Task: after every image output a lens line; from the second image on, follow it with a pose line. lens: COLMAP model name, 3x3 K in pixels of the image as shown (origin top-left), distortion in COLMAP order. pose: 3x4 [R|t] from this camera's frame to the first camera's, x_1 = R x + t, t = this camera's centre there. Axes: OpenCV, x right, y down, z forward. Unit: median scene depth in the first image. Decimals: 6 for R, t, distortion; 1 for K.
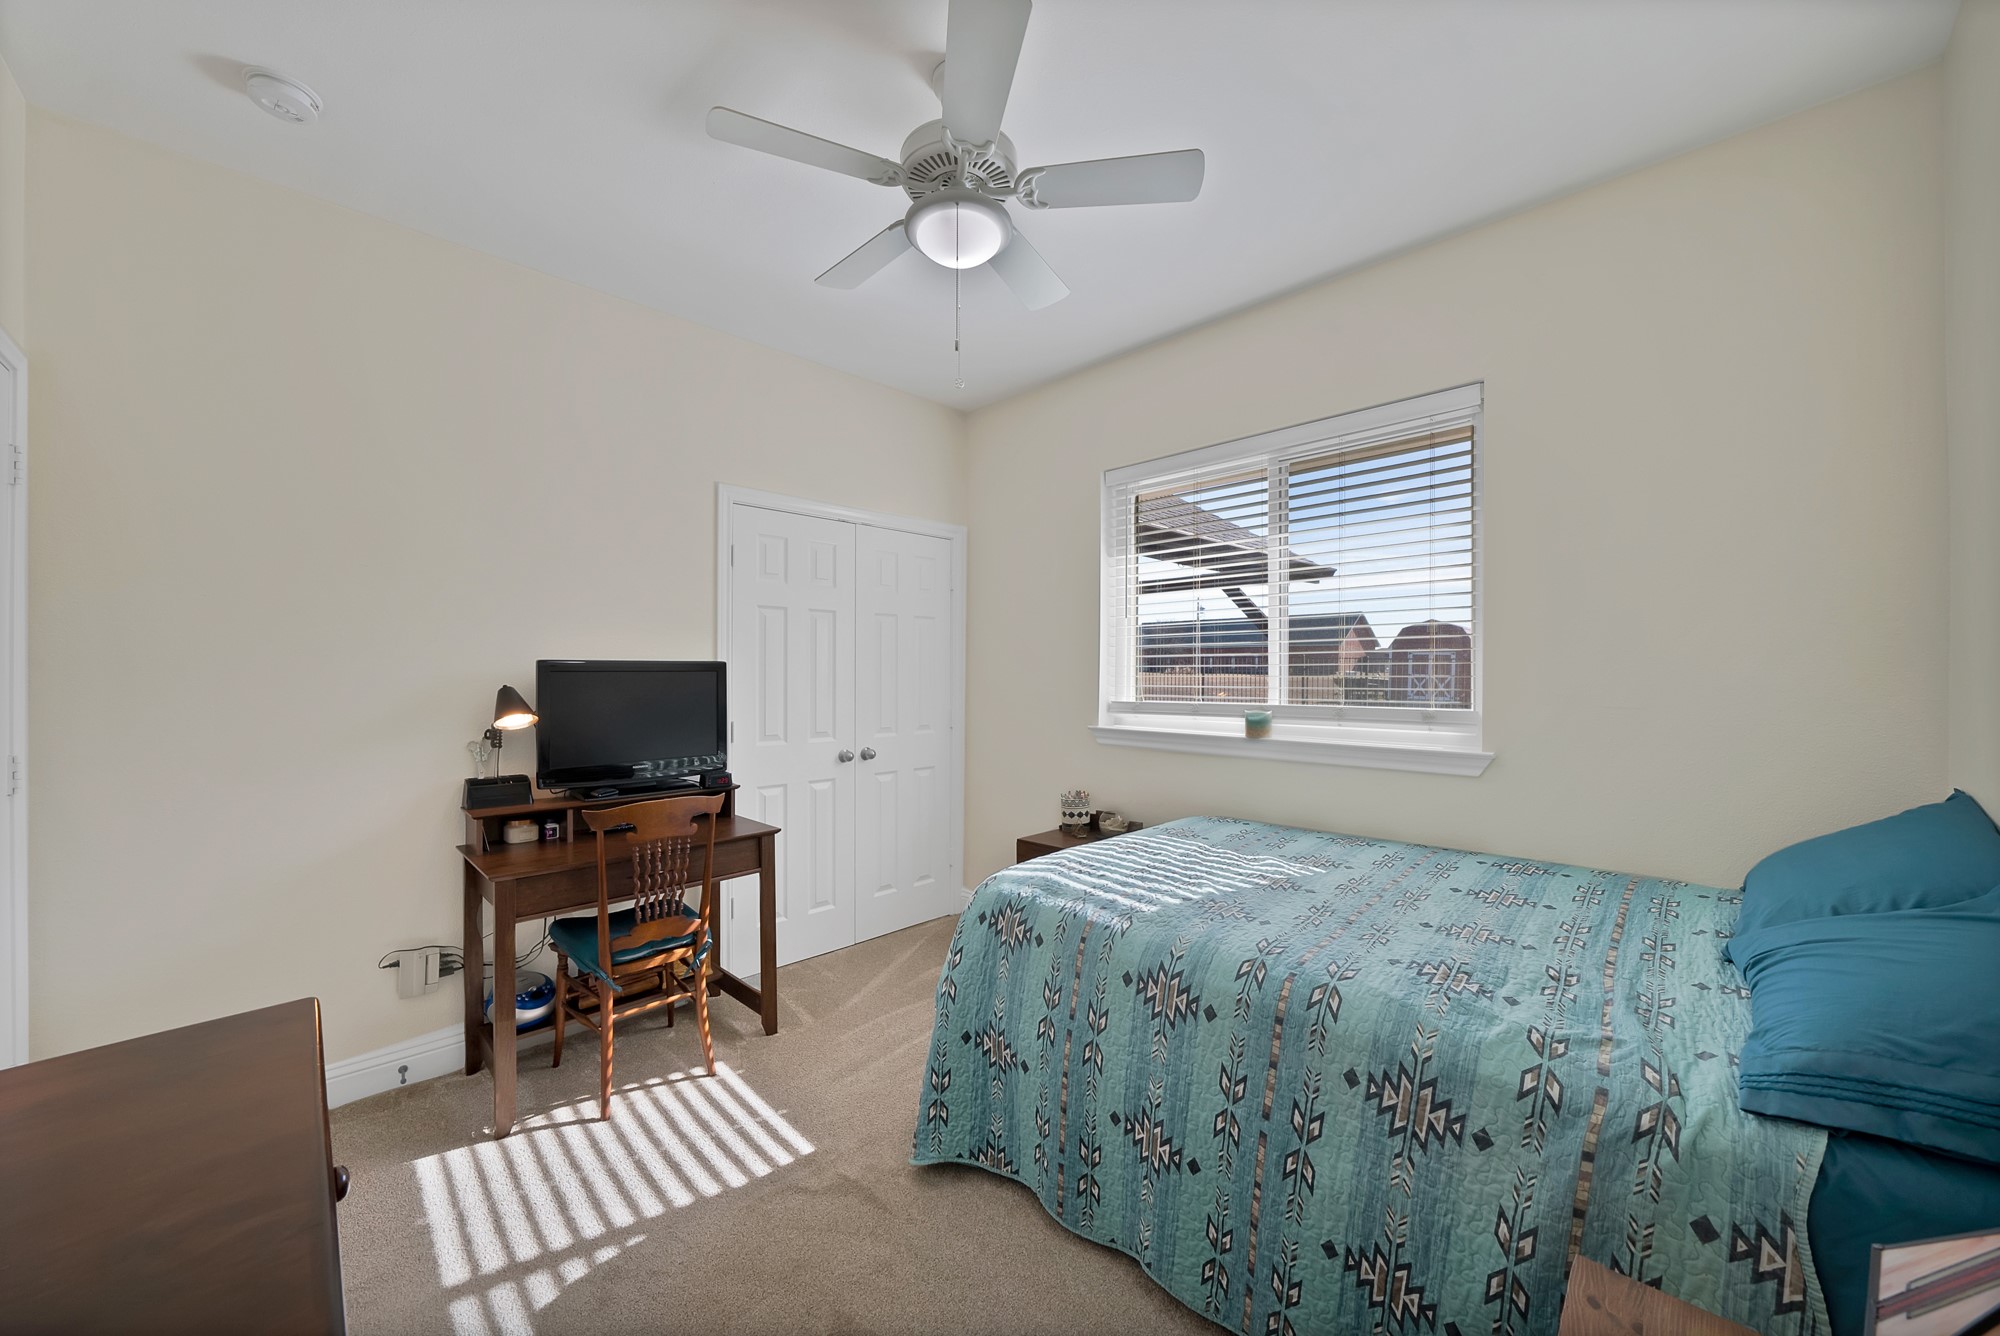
lens RADIAL K [[720.4, 0, 991.8], [0, 720.4, 675.9], [0, 0, 1]] dist [-0.017536, 0.000287]
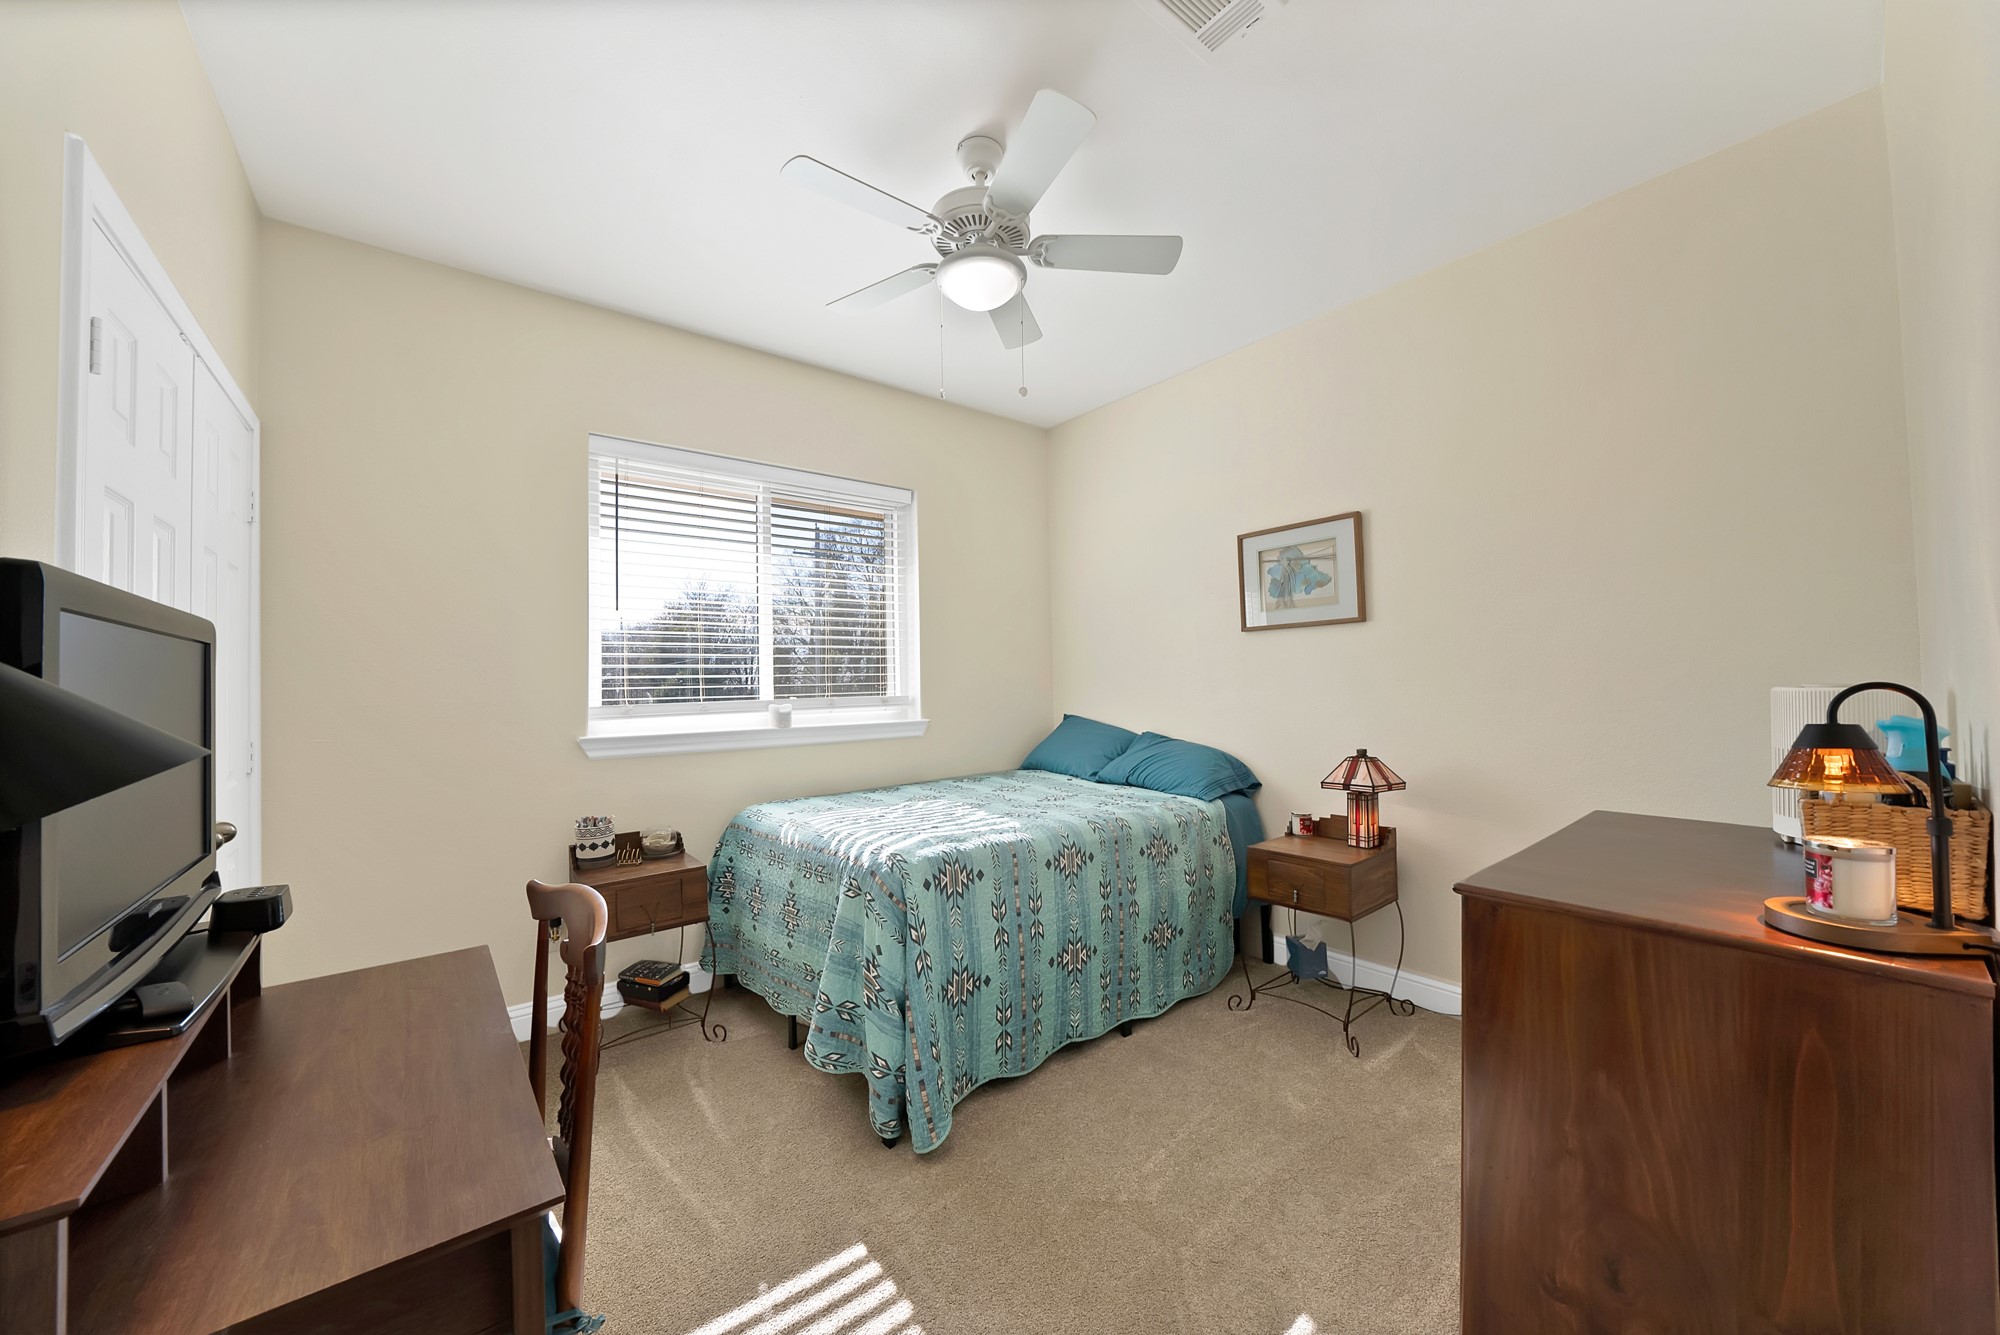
lens RADIAL K [[720.4, 0, 991.9], [0, 720.4, 667.4], [0, 0, 1]] dist [-0.017536, 0.000287]
pose [[0.104893, 0.023763, 0.994200, -1.268803], [0.024277, 0.999355, -0.026448, 0.047494], [-0.994187, 0.026910, 0.104249, 0.913642]]
